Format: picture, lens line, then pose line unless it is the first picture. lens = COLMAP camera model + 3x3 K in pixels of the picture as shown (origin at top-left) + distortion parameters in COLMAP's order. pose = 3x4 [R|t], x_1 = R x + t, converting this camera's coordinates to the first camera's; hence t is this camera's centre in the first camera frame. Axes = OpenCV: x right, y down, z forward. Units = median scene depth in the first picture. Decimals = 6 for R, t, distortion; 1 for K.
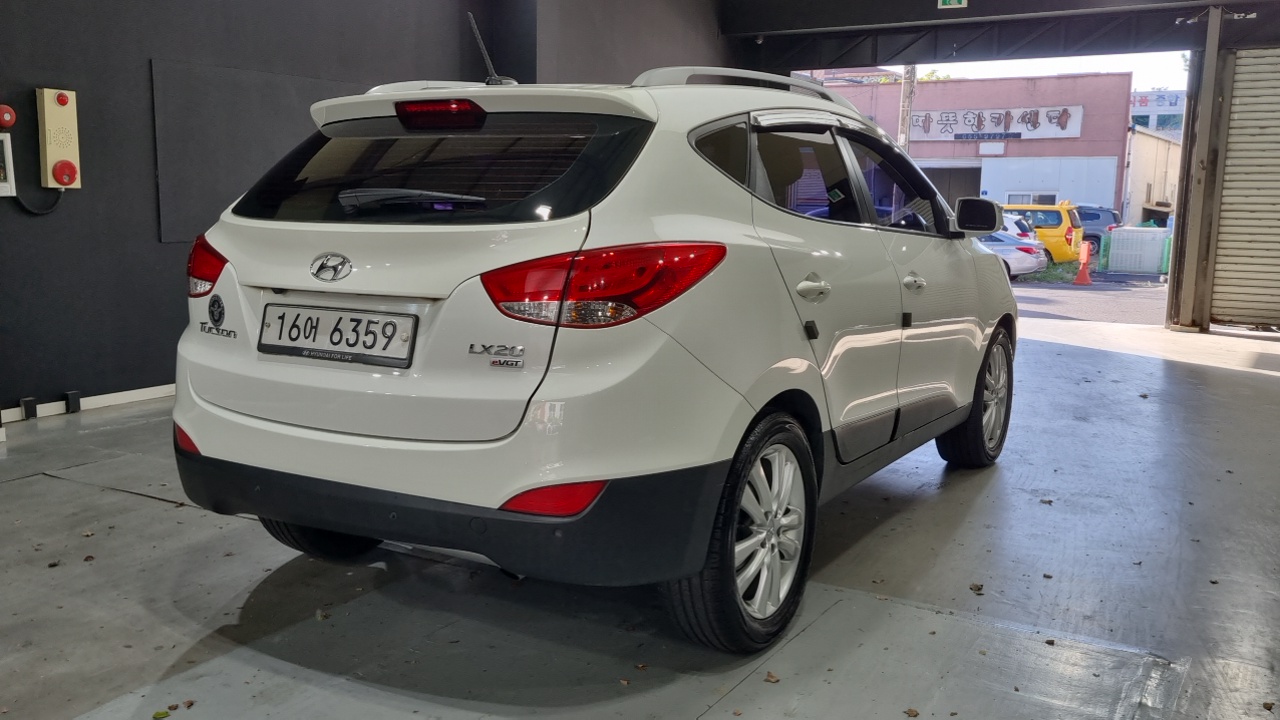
lens RADIAL K [[1012.8, 0, 640.0], [0, 1012.8, 360.0], [0, 0, 1]] dist [0.041765, -0.000591]
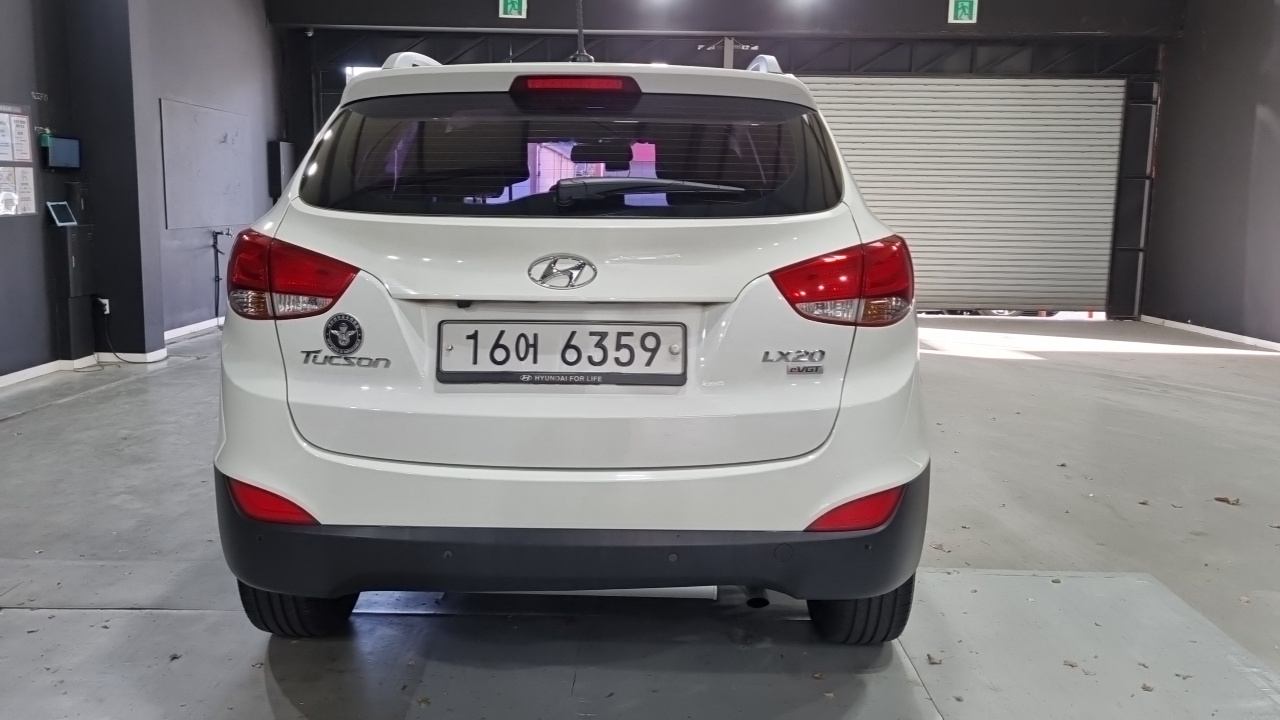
lens RADIAL K [[990.4, 0, 640.0], [0, 990.4, 360.0], [0, 0, 1]] dist [0.043610, 0.000208]
pose [[0.892492, -0.071689, 0.445330, -0.610545], [0.070293, 0.997332, 0.019676, -0.030891], [-0.445553, 0.013743, 0.895150, 0.251240]]
